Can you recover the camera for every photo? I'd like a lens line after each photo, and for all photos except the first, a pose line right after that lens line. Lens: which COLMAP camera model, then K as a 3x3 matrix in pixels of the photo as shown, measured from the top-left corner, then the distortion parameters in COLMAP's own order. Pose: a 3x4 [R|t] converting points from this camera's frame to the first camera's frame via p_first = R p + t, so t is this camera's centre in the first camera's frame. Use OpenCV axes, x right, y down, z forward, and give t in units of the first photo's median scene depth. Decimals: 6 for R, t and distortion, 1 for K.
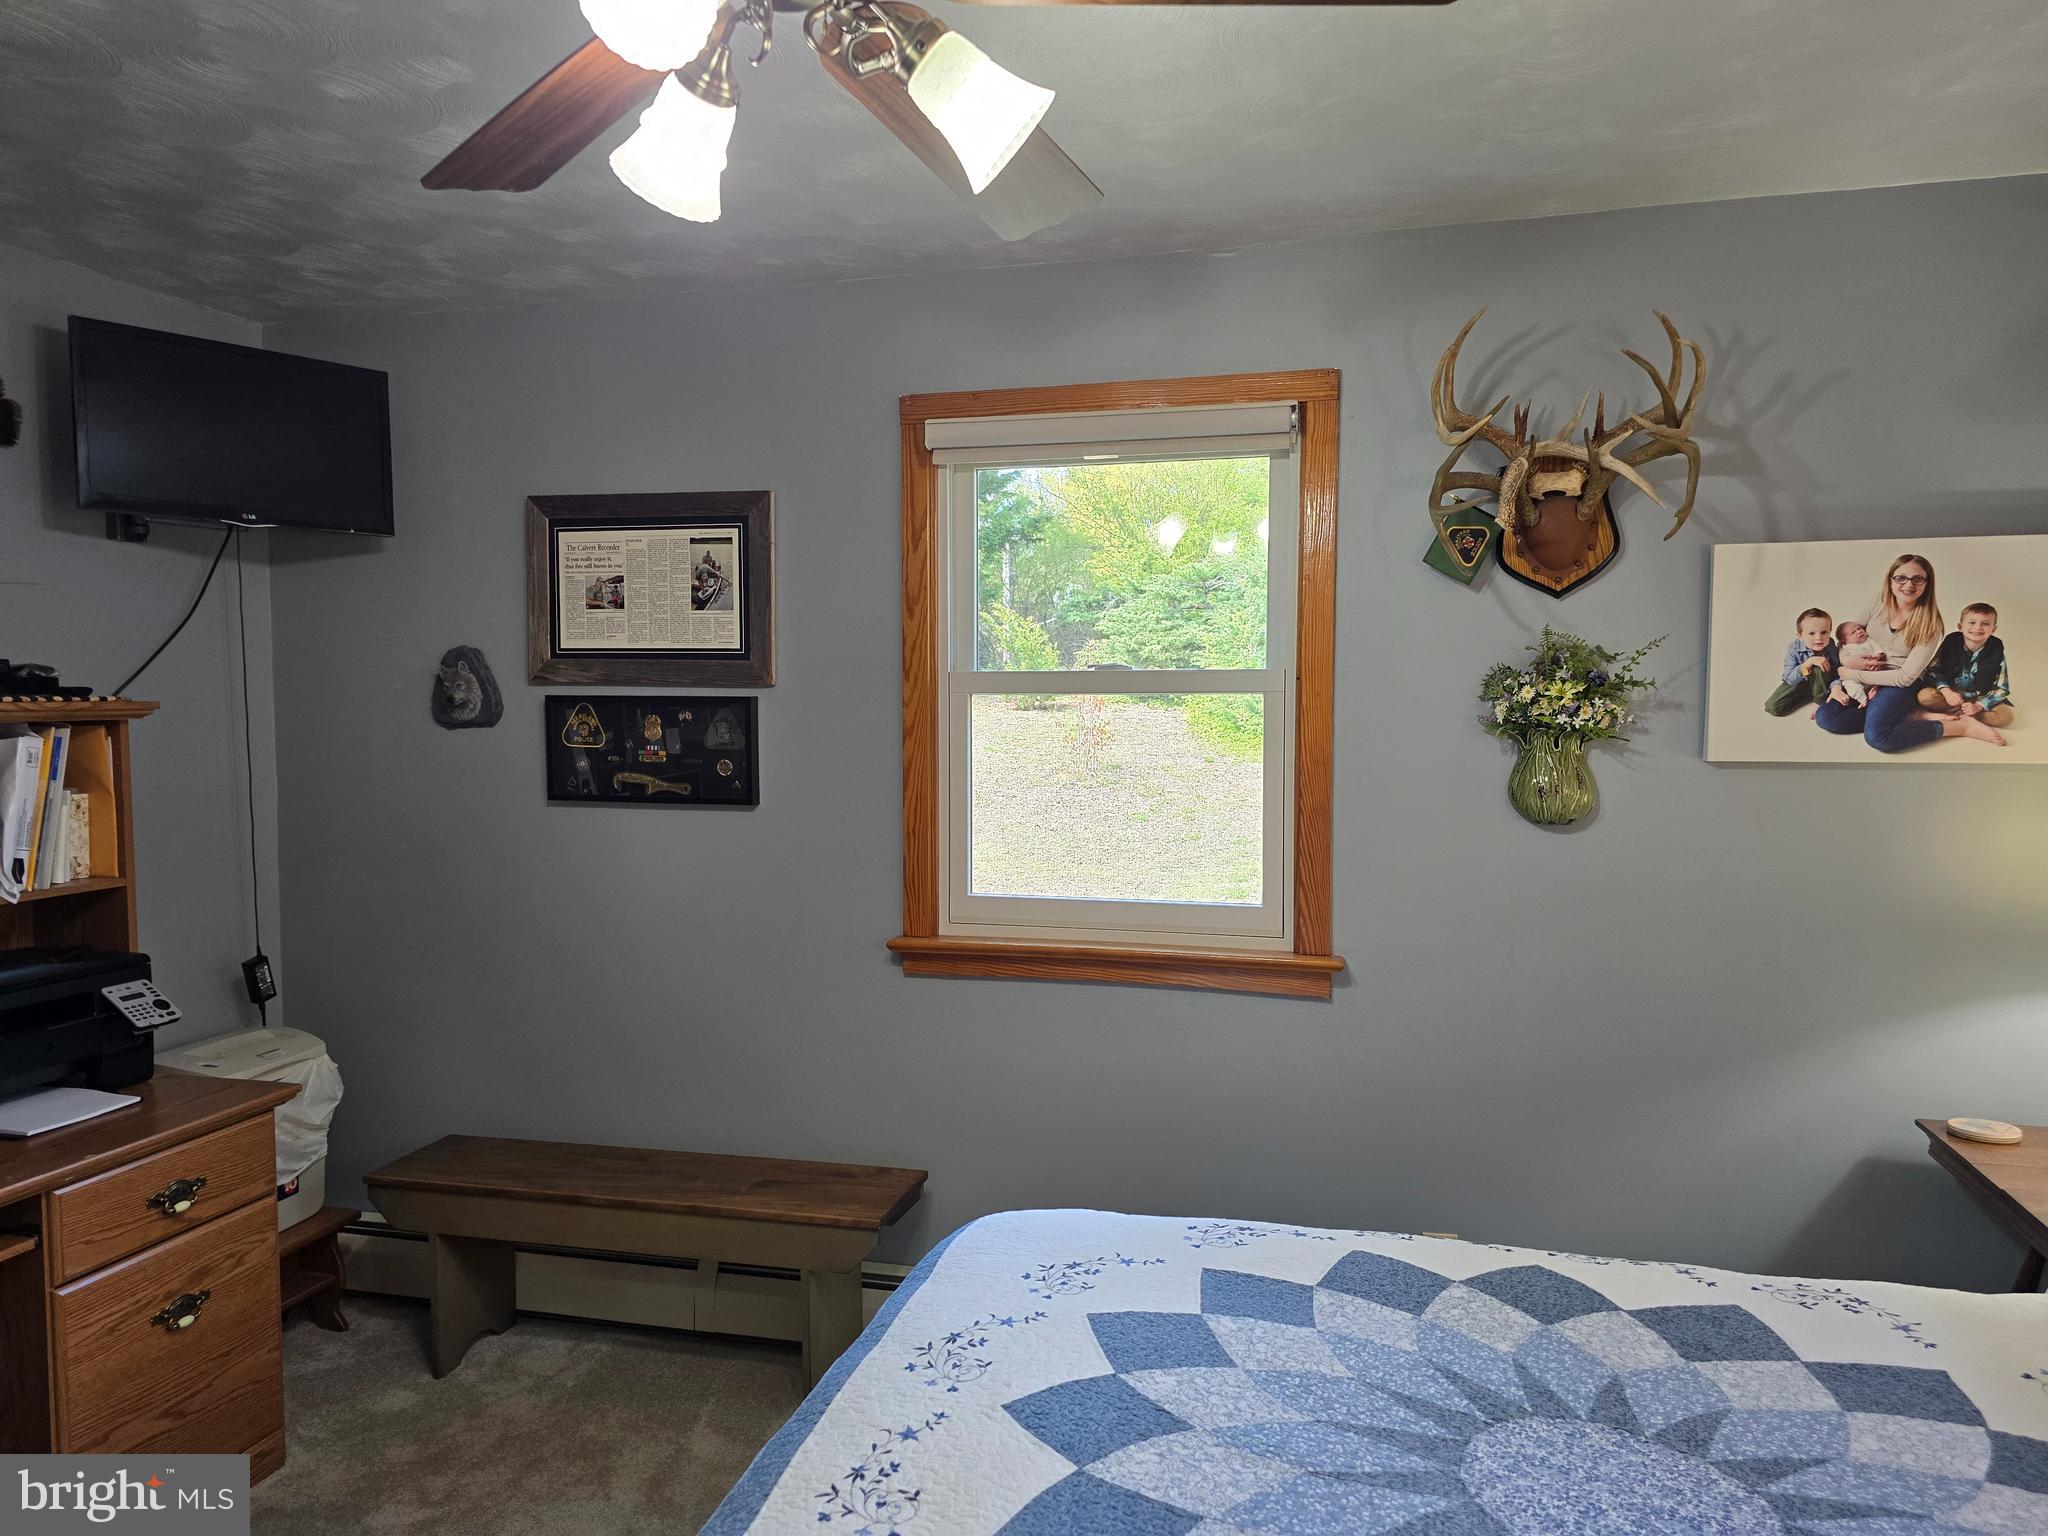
lens RADIAL K [[1377.8, 0, 1022.5], [0, 1377.8, 761.8], [0, 0, 1]] dist [0.061497, -0.053295]
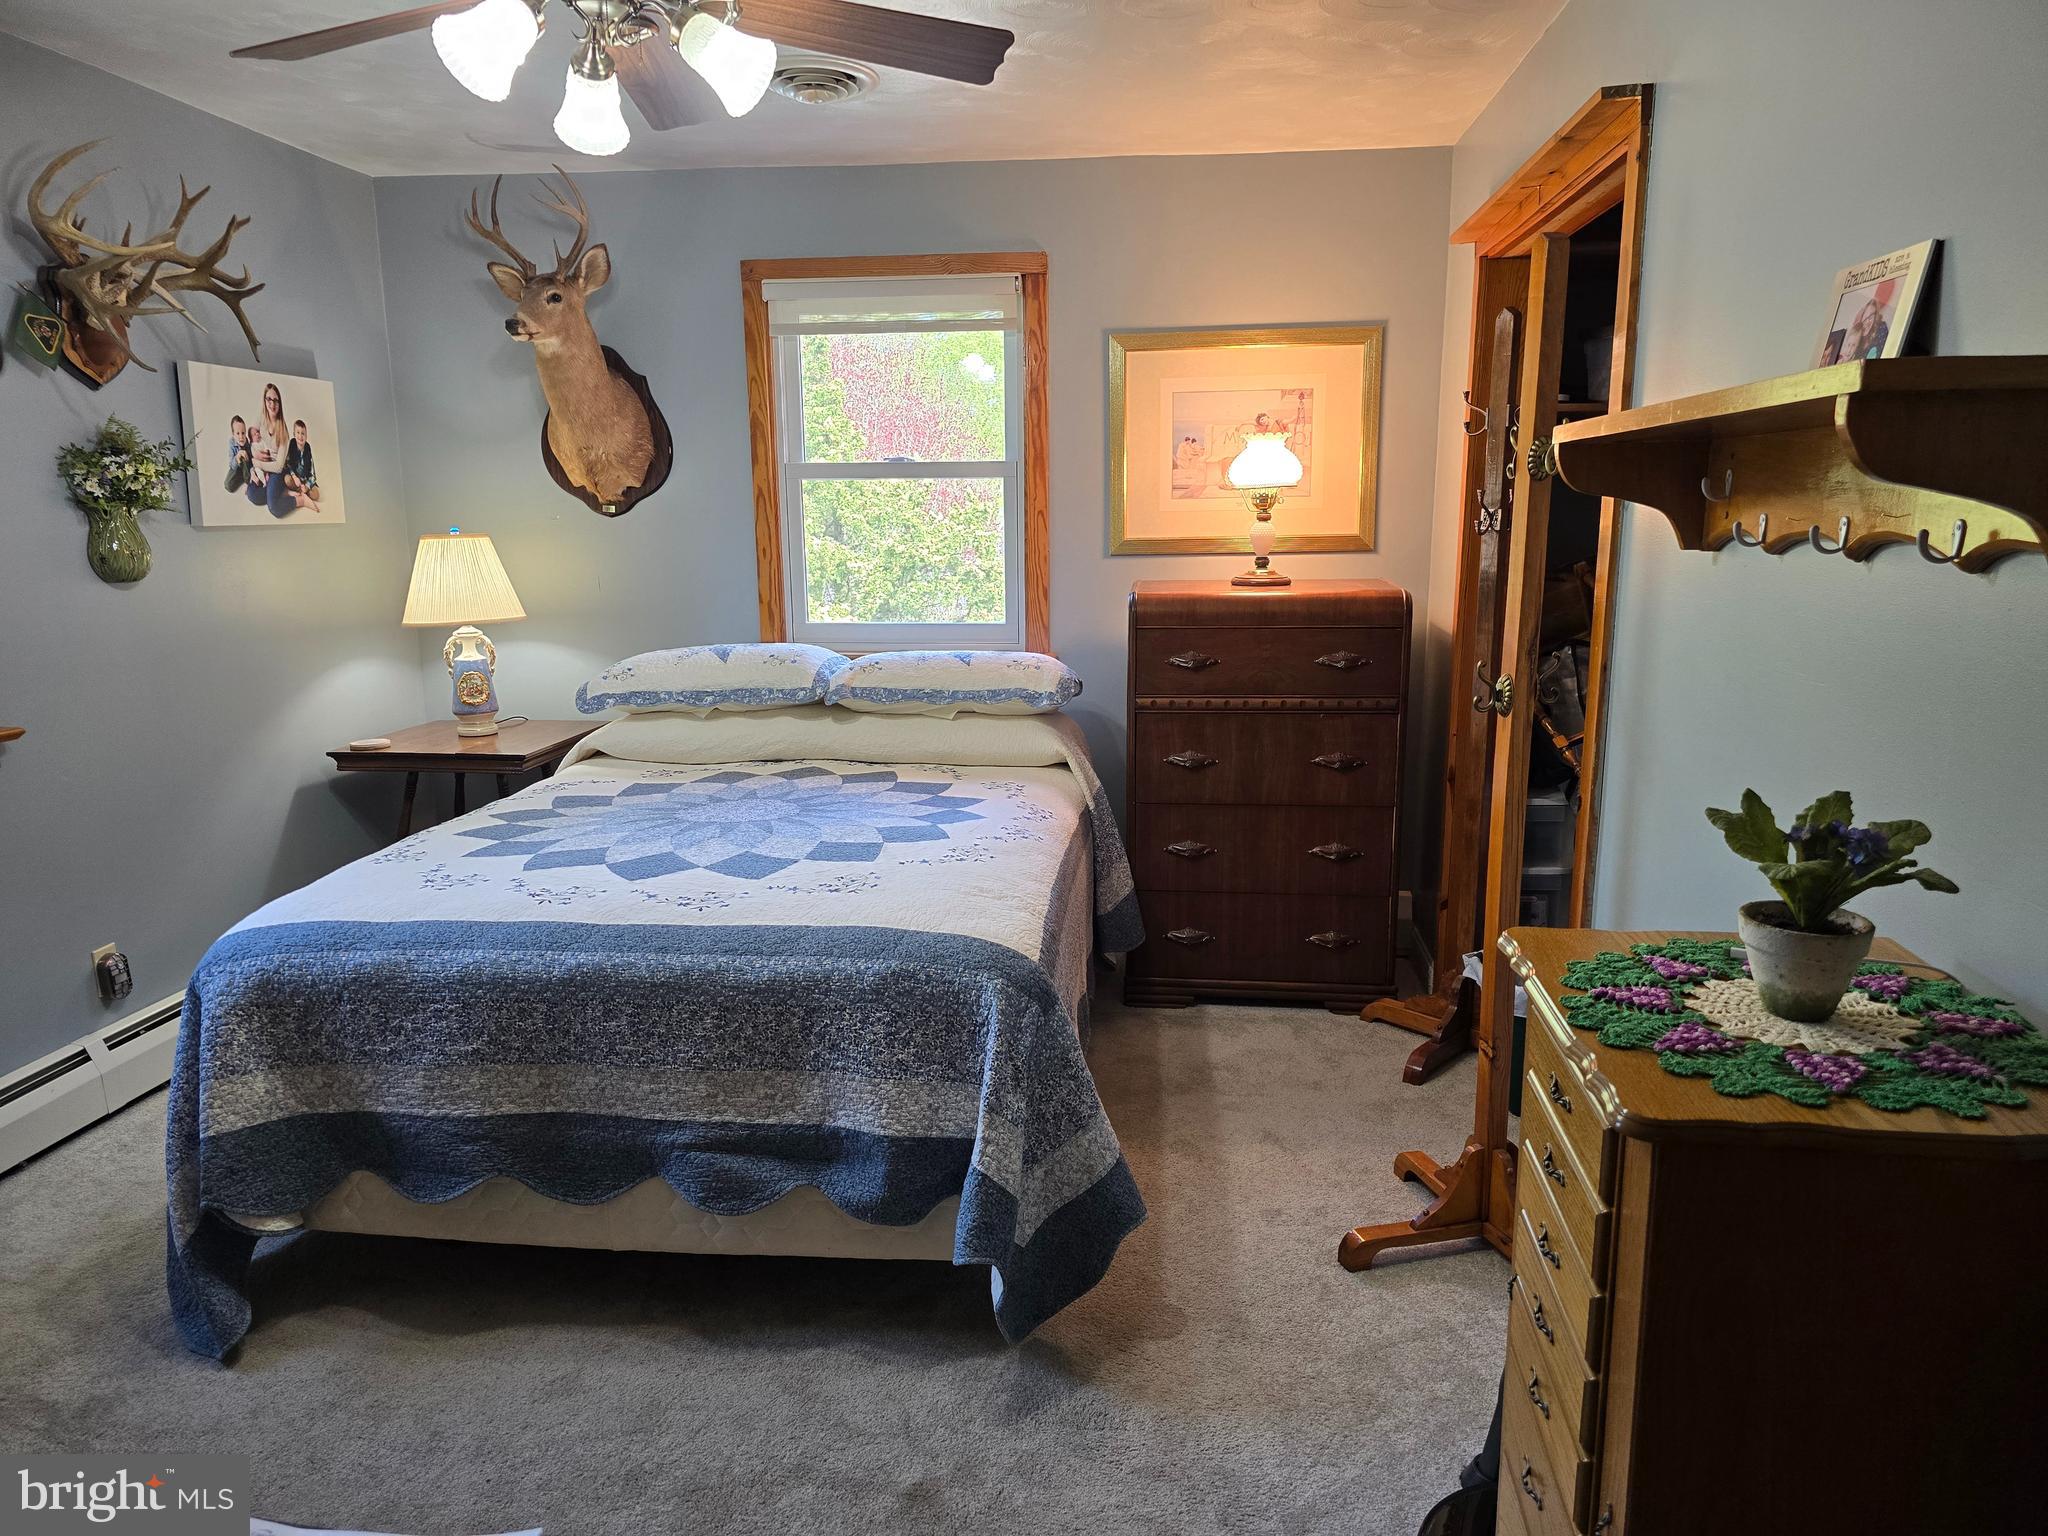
lens RADIAL K [[1377.8, 0, 1025.2], [0, 1377.8, 767.1], [0, 0, 1]] dist [0.061497, -0.053295]
pose [[-0.150407, -0.182187, 0.971692, -1.017778], [0.052299, 0.980031, 0.191846, 0.010258], [-0.987240, 0.079673, -0.137876, 0.433370]]
